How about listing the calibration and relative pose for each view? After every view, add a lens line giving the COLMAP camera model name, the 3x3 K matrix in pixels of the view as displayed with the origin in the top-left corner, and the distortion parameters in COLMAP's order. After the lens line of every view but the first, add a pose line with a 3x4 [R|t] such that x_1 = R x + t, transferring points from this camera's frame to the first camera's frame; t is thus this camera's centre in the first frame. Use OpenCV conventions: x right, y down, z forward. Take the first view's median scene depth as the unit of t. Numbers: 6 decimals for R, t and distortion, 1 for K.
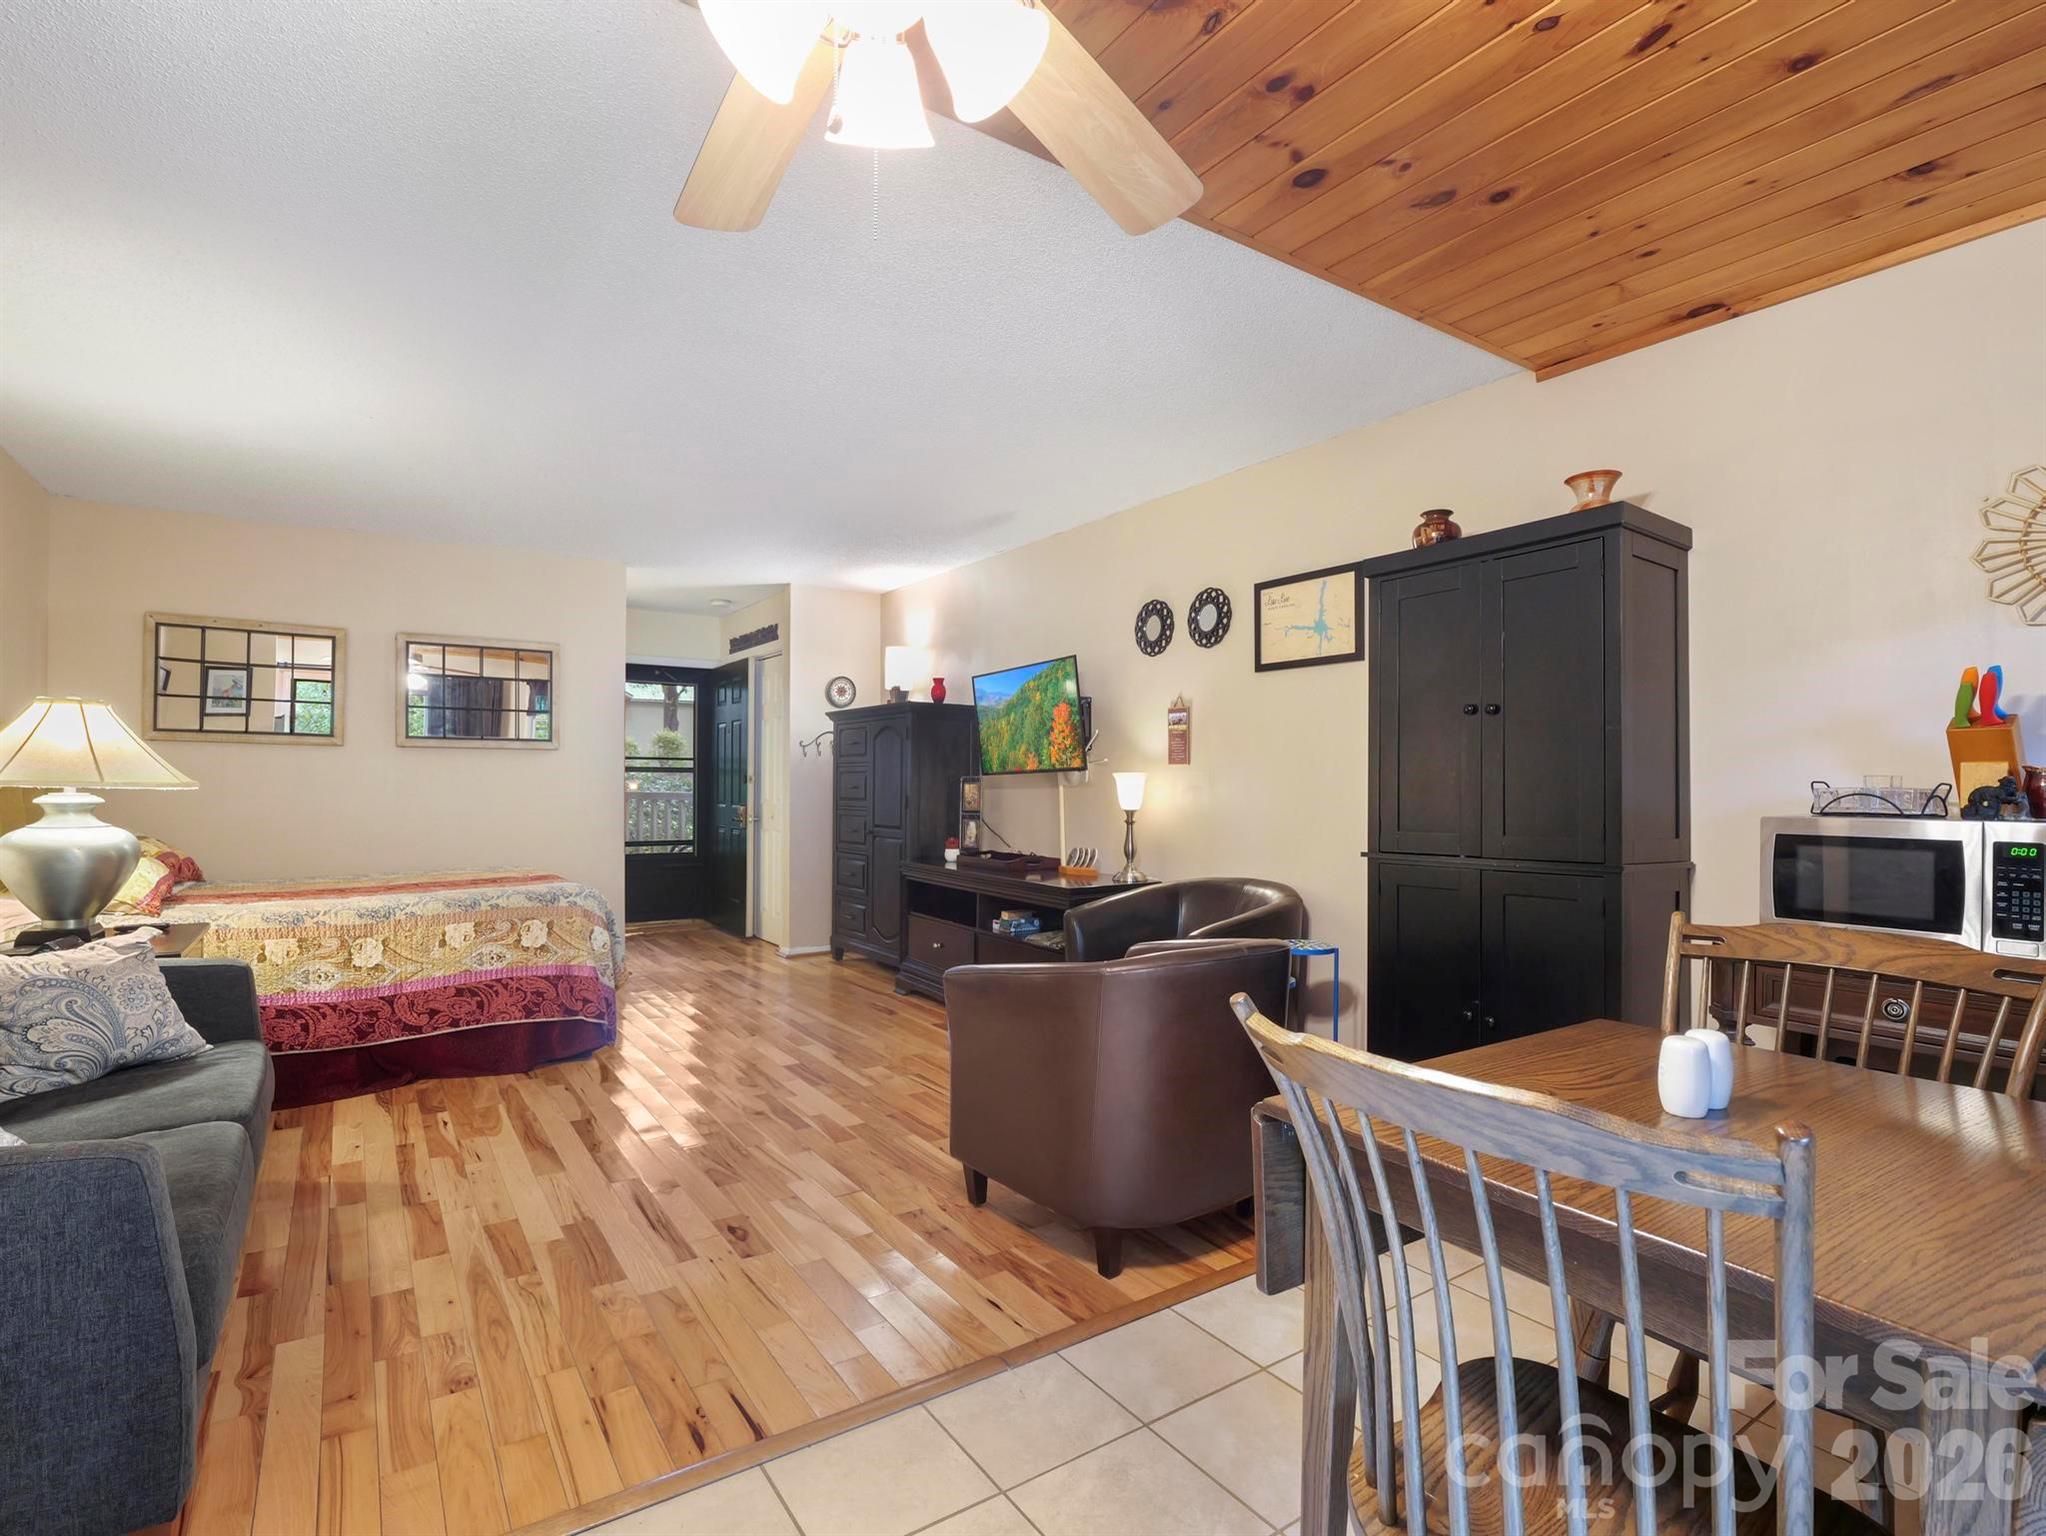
lens RADIAL K [[993.8, 0, 1016.8], [0, 993.8, 778.6], [0, 0, 1]] dist [-0.010665, -0.004794]
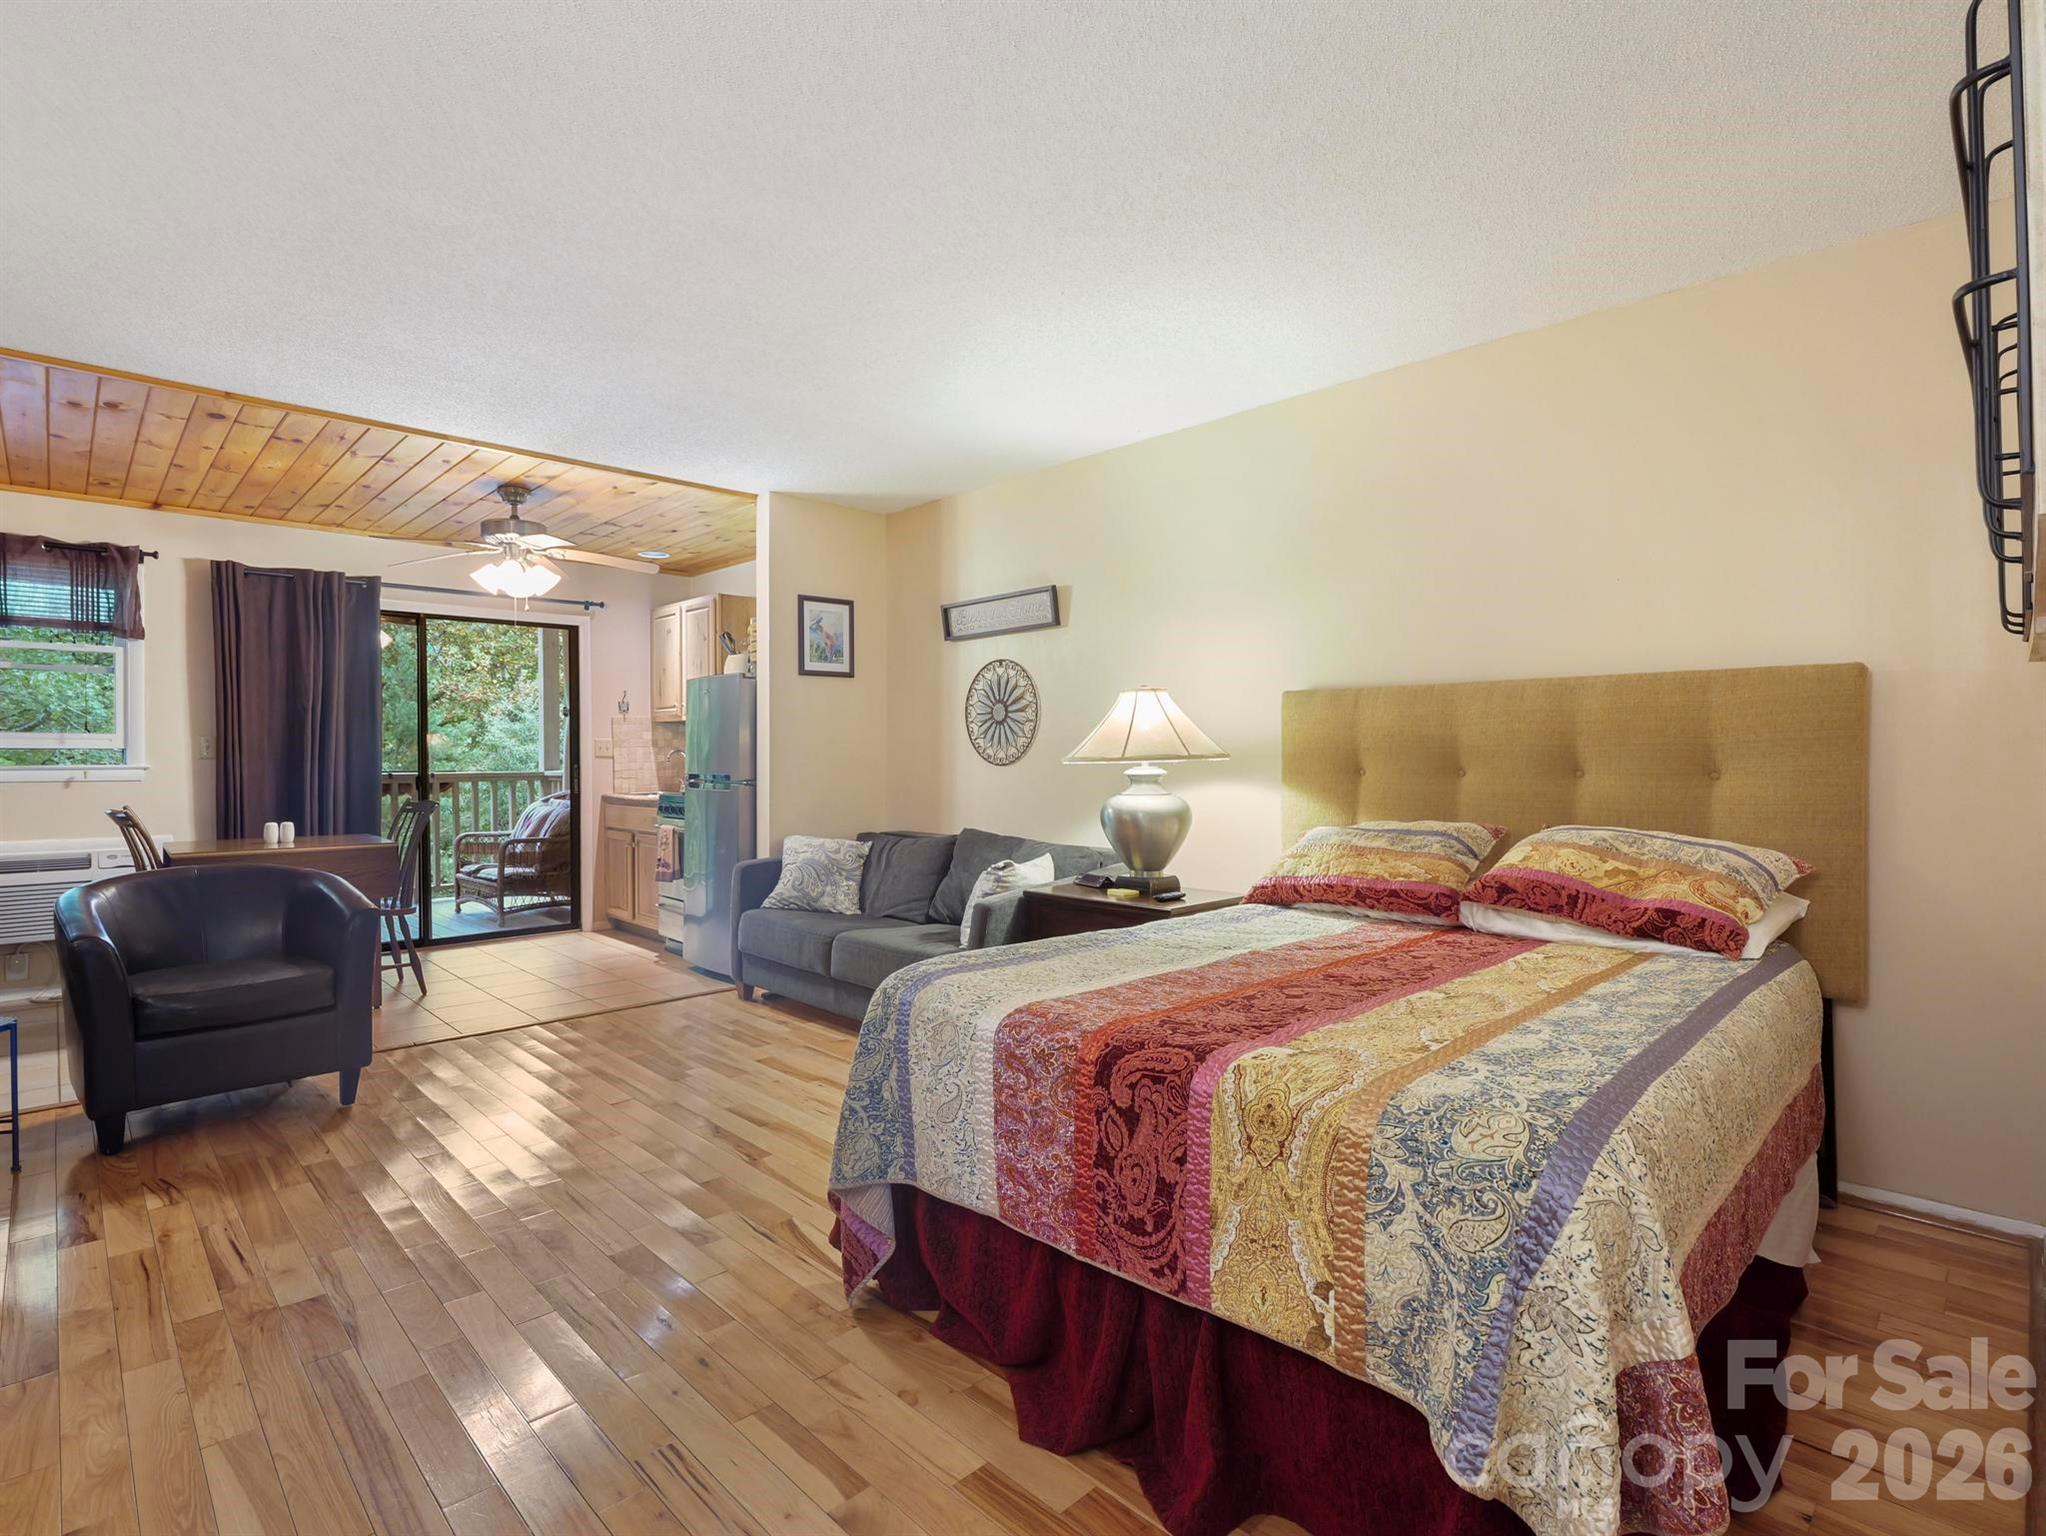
lens RADIAL K [[993.8, 0, 1027.9], [0, 993.8, 754.3], [0, 0, 1]] dist [-0.010665, -0.004794]
pose [[-0.983394, -0.002228, -0.181469, -0.405687], [0.000044, 0.999922, -0.012515, 0.009818], [0.181483, -0.012315, -0.983317, 1.491532]]
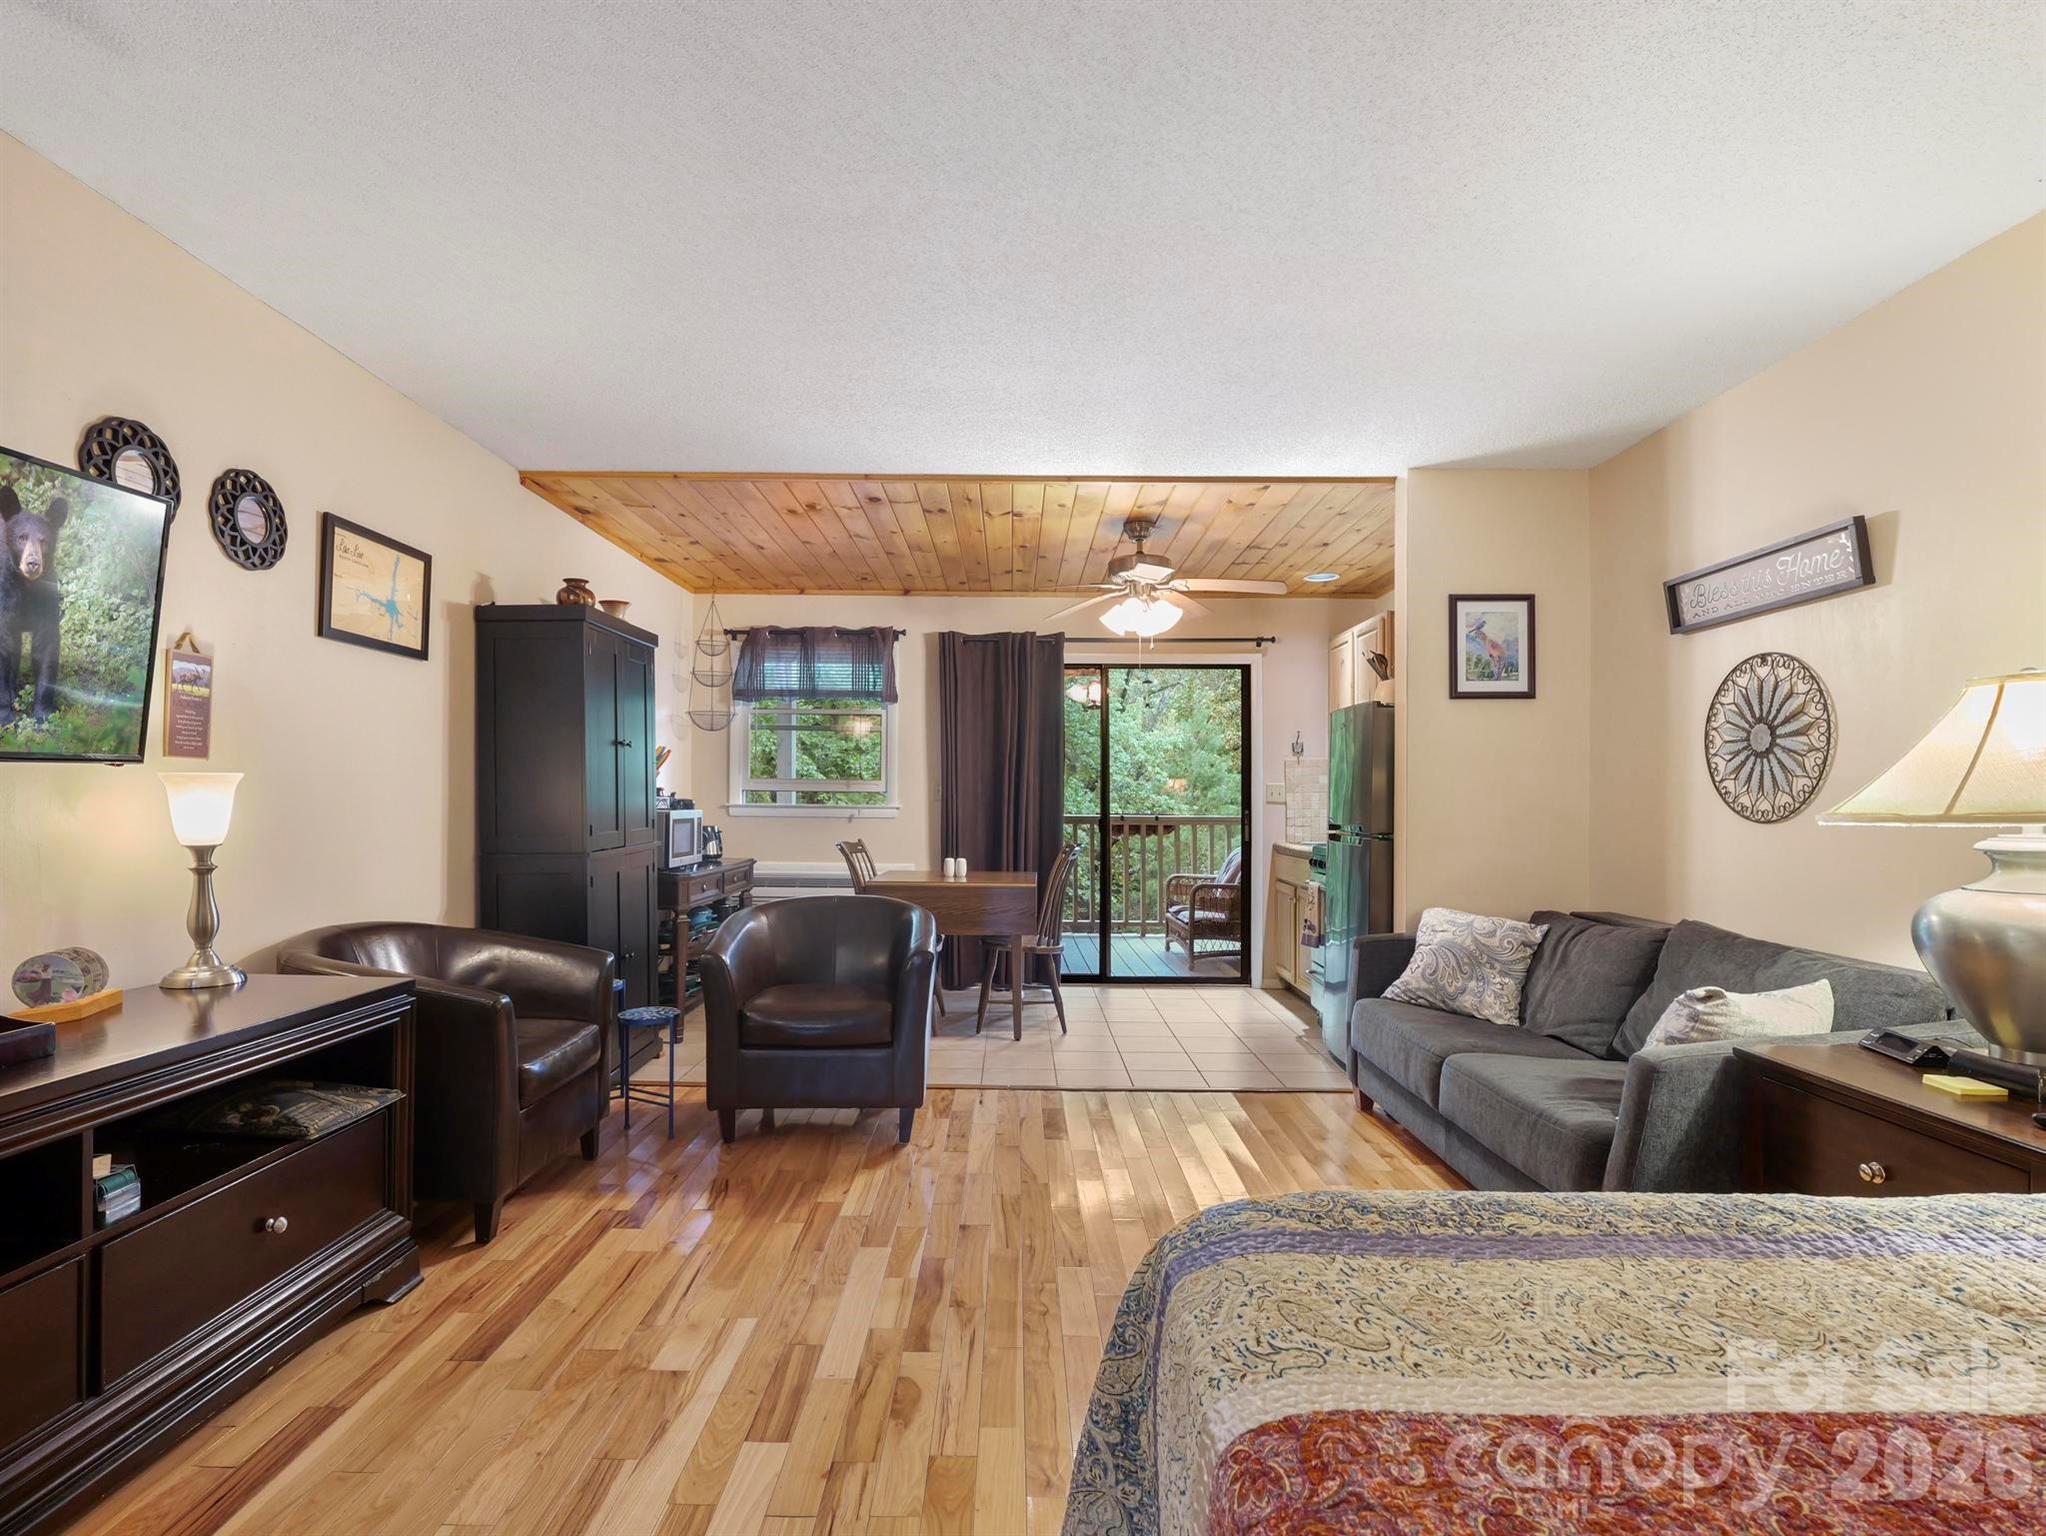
lens RADIAL K [[993.8, 0, 1016.1], [0, 993.8, 785.5], [0, 0, 1]] dist [-0.010665, -0.004794]
pose [[-0.827164, -0.002739, 0.561955, -0.538017], [-0.016884, 0.999658, -0.019980, 0.004610], [-0.561708, -0.026015, -0.826927, 1.246425]]
